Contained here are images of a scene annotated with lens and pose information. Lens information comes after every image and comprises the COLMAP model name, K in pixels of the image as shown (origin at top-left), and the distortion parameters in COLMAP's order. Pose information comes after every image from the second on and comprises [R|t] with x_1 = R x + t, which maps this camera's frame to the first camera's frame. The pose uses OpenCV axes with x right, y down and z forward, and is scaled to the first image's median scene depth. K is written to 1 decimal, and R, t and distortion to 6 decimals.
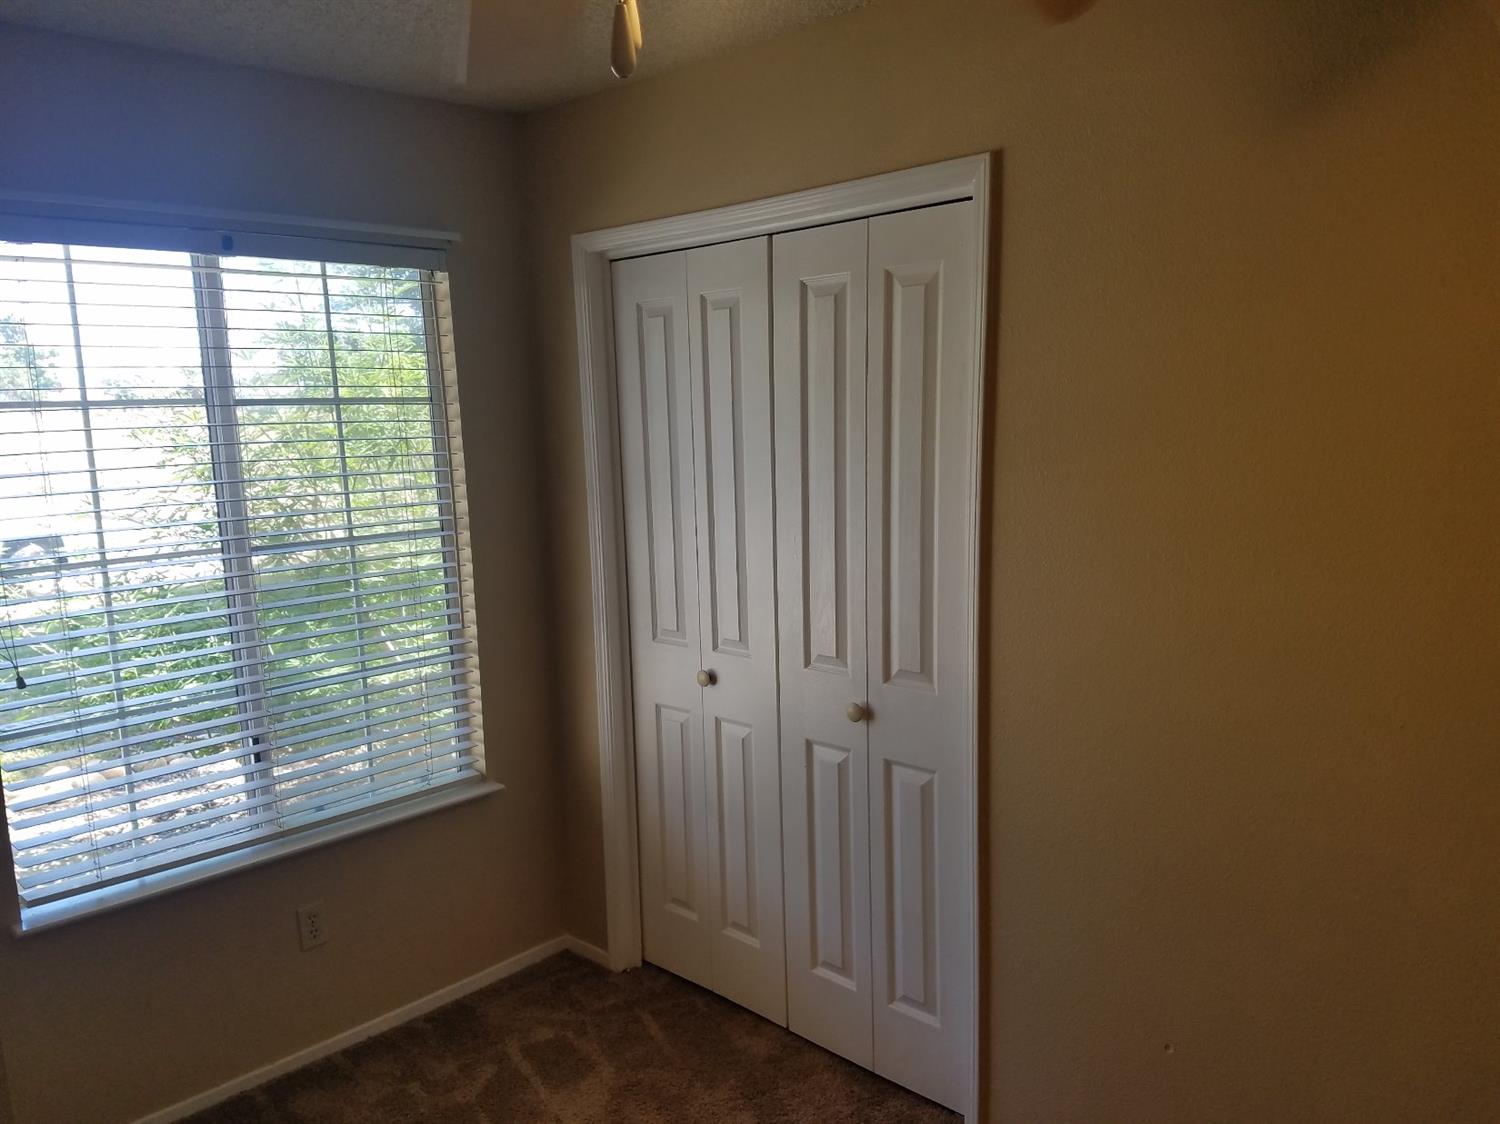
lens RADIAL K [[1135.7, 0, 750.0], [0, 1135.7, 562.0], [0, 0, 1]] dist [-0.000798, -0.049978]
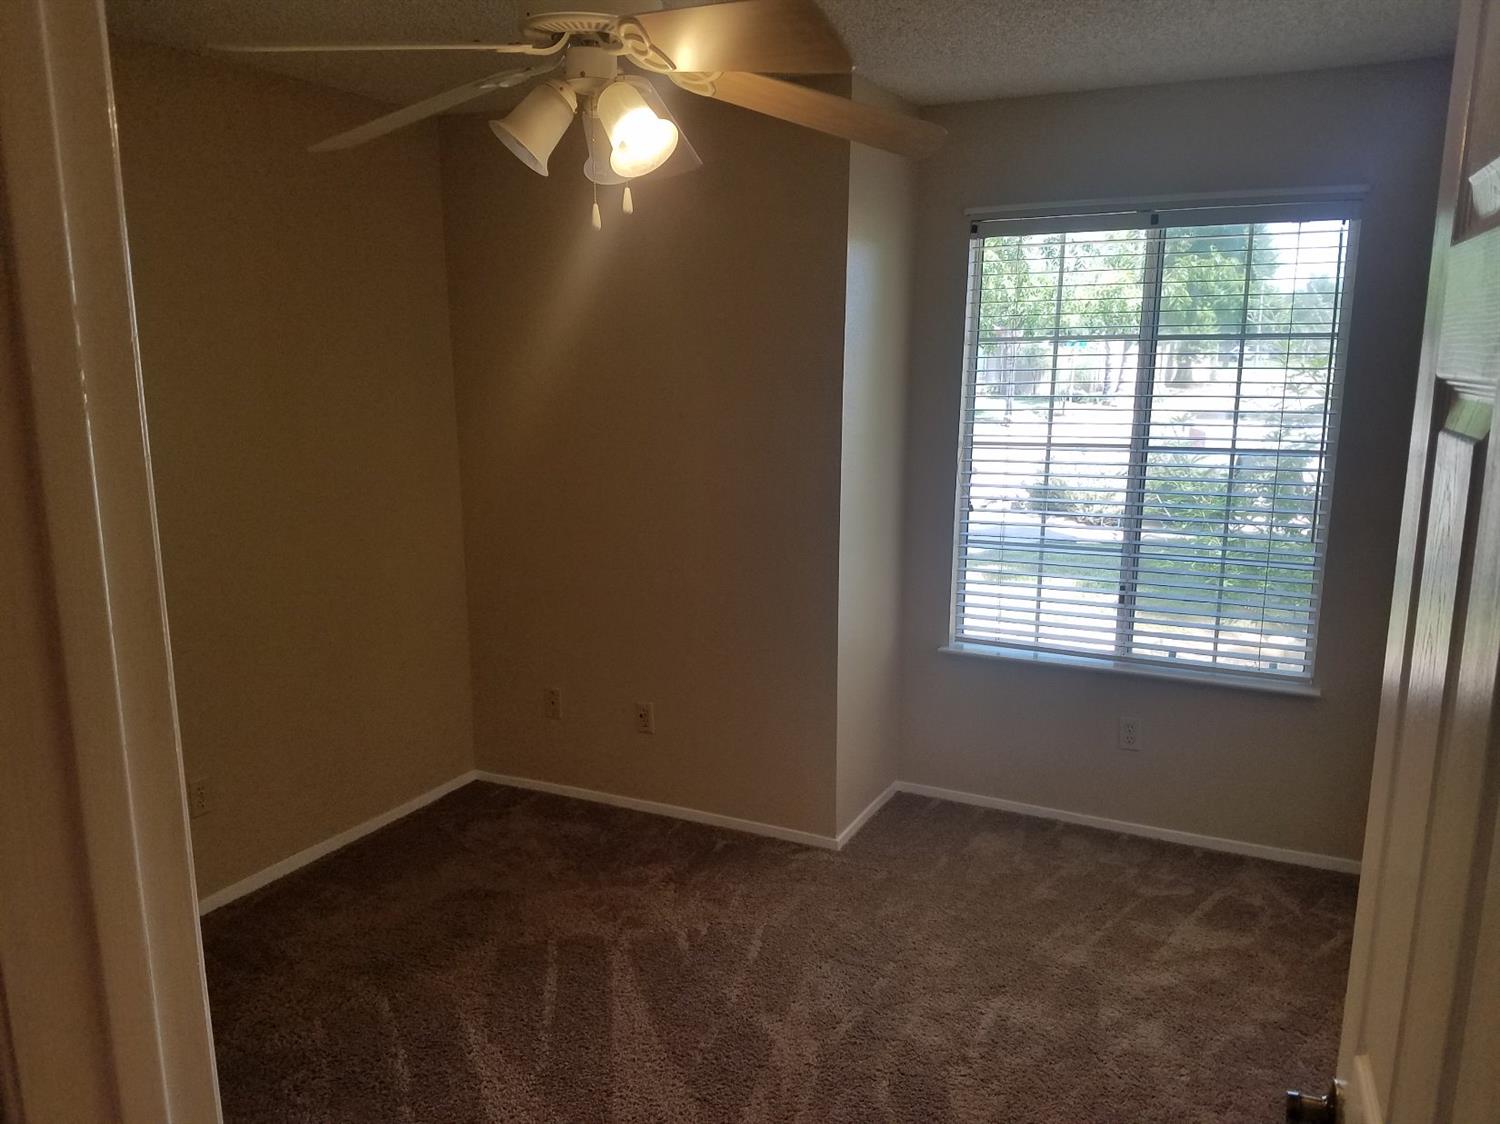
lens RADIAL K [[1135.7, 0, 750.0], [0, 1135.7, 562.0], [0, 0, 1]] dist [-0.000798, -0.049978]
pose [[0.301654, 0.202477, -0.931669, 0.697924], [-0.136480, 0.976296, 0.167986, -0.042740], [0.943598, 0.076480, 0.322138, 0.129671]]
